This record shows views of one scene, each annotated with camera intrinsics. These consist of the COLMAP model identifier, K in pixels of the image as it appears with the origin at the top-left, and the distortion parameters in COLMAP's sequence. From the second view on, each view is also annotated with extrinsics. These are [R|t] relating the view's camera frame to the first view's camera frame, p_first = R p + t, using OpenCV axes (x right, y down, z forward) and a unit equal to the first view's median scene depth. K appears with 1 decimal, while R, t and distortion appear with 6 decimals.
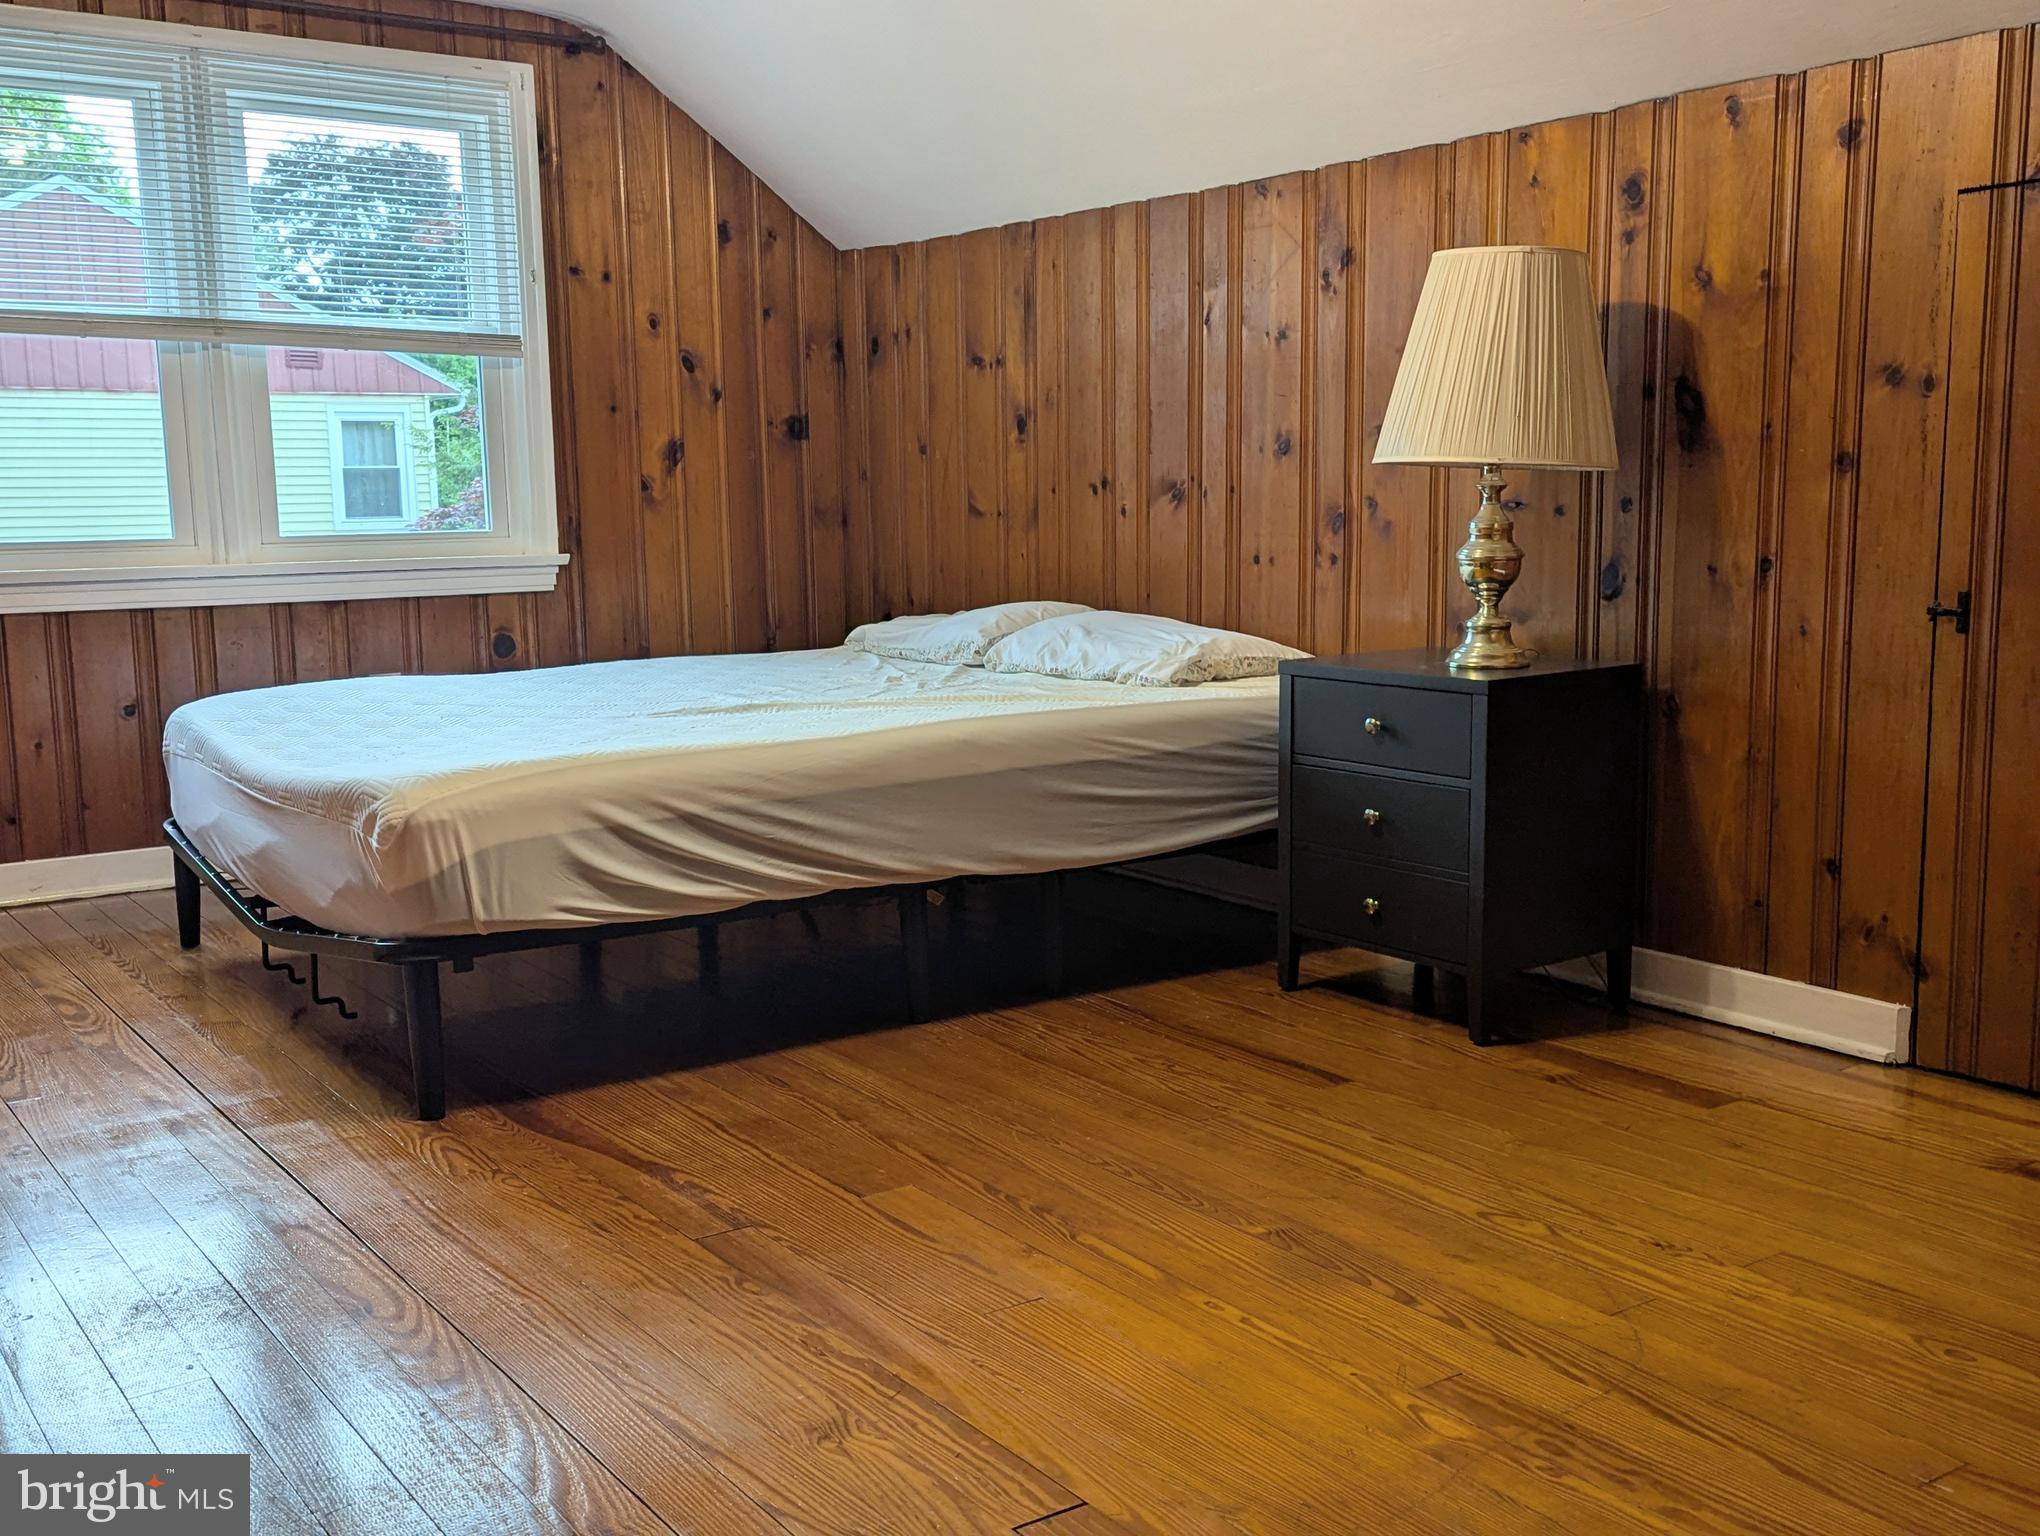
lens RADIAL K [[2029.3, 0, 1020.0], [0, 2029.3, 768.0], [0, 0, 1]] dist [0.048486, -0.012525]
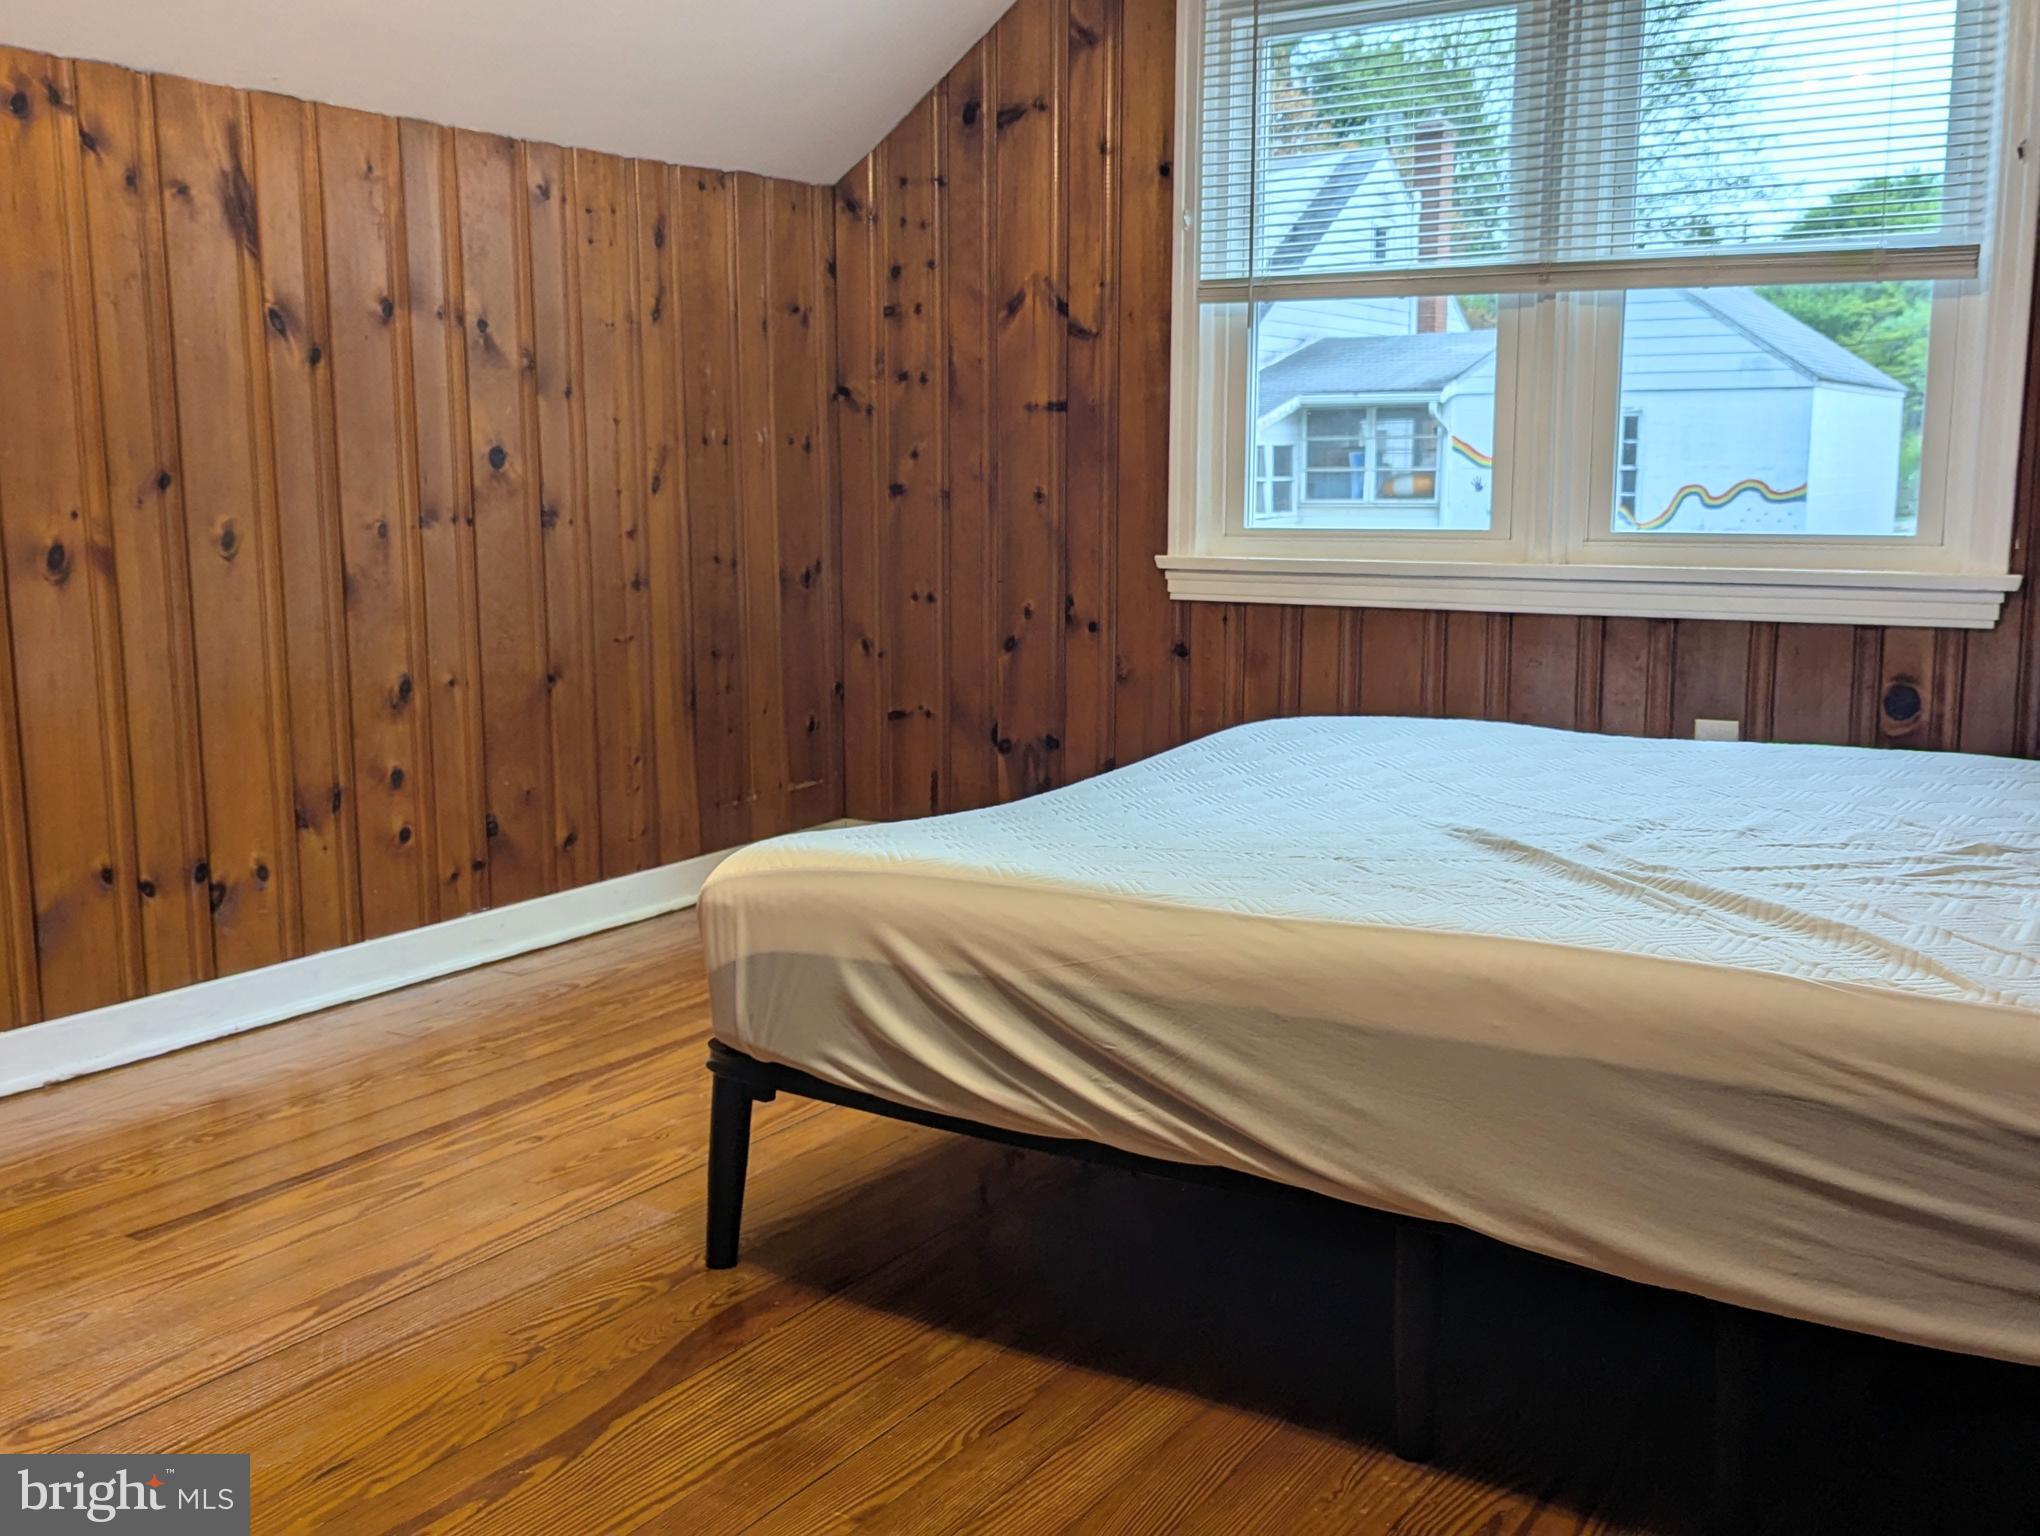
lens RADIAL K [[2029.3, 0, 1020.0], [0, 2029.3, 768.0], [0, 0, 1]] dist [0.048486, -0.012525]
pose [[0.364290, 0.149935, -0.919137, 0.429852], [-0.131920, 0.985311, 0.108444, -0.115230], [0.921895, 0.081748, 0.378718, 0.726359]]
